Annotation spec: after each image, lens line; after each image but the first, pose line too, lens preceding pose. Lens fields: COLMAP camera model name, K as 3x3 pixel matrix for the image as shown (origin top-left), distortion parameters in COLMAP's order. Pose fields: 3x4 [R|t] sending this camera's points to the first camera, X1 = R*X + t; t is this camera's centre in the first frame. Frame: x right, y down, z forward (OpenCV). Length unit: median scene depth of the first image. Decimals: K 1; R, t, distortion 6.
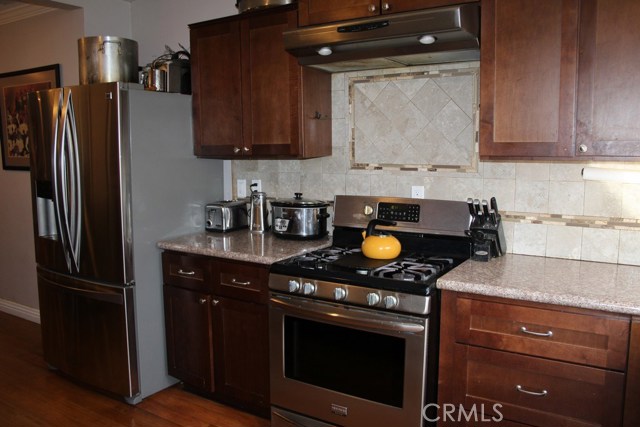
lens RADIAL K [[539.1, 0, 324.5], [0, 539.1, 209.7], [0, 0, 1]] dist [-0.133893, 0.110153]
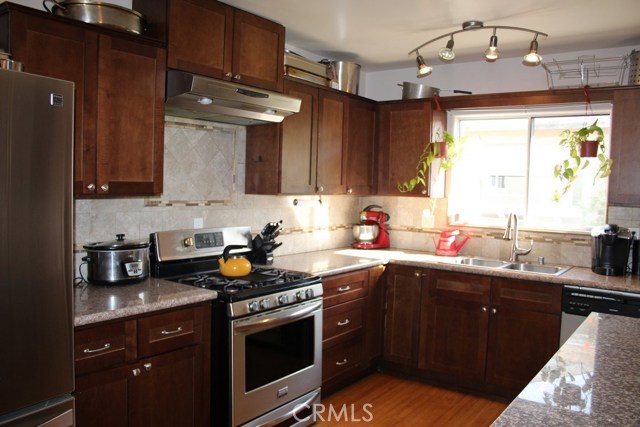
lens RADIAL K [[539.1, 0, 318.4], [0, 539.1, 215.8], [0, 0, 1]] dist [-0.133893, 0.110153]
pose [[0.060079, -0.048550, 0.997012, -0.960795], [0.091698, 0.994861, 0.042920, -0.072343], [-0.993973, 0.088845, 0.064222, 0.616981]]
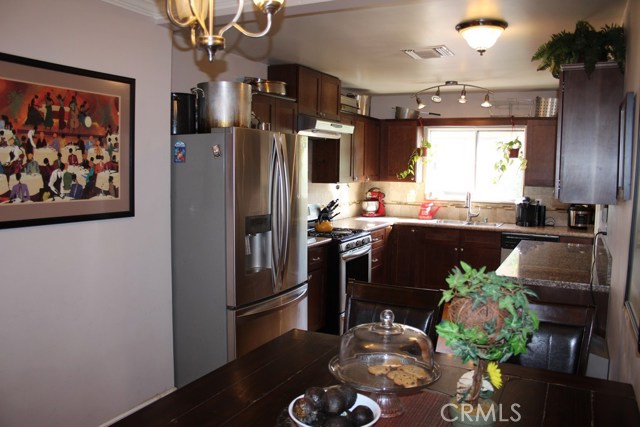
lens RADIAL K [[539.1, 0, 317.9], [0, 539.1, 213.8], [0, 0, 1]] dist [-0.133893, 0.110153]
pose [[-0.107336, -0.083568, 0.990705, -1.694281], [0.105291, 0.989902, 0.094908, -0.156486], [-0.988632, 0.114499, -0.097453, 1.040626]]
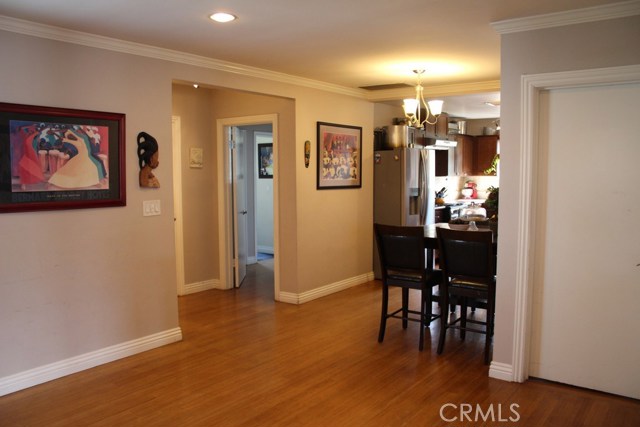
lens RADIAL K [[539.1, 0, 321.5], [0, 539.1, 214.7], [0, 0, 1]] dist [-0.133893, 0.110153]
pose [[0.058831, -0.072748, 0.995614, -2.990908], [0.125789, 0.989932, 0.064900, -0.149207], [-0.990311, 0.121419, 0.067390, 1.319680]]
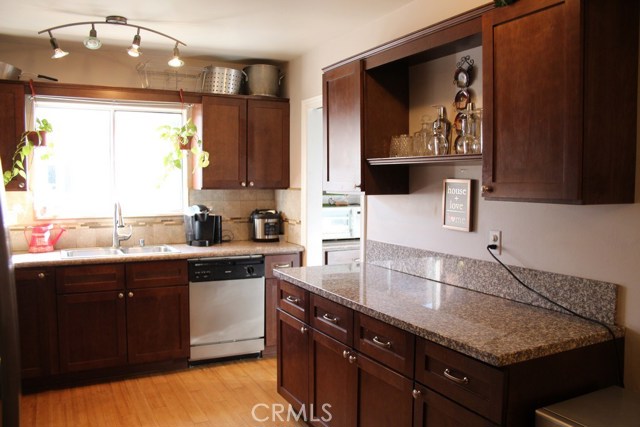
lens RADIAL K [[539.1, 0, 316.2], [0, 539.1, 215.0], [0, 0, 1]] dist [-0.133893, 0.110153]
pose [[-0.863503, -0.028813, 0.503519, -0.769011], [0.063954, 0.984052, 0.165988, -0.139228], [-0.500272, 0.175533, -0.847889, 1.134447]]
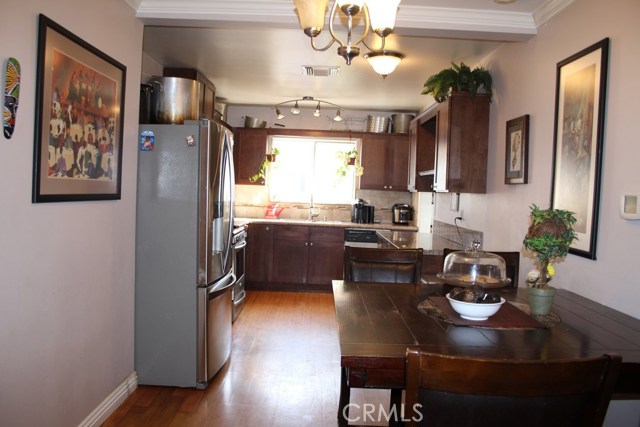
lens RADIAL K [[539.1, 0, 315.0], [0, 539.1, 211.3], [0, 0, 1]] dist [-0.133893, 0.110153]
pose [[-0.533281, -0.049186, 0.844507, -1.732323], [0.068213, 0.992557, 0.100883, -0.147675], [-0.843184, 0.111405, -0.525956, 1.519486]]
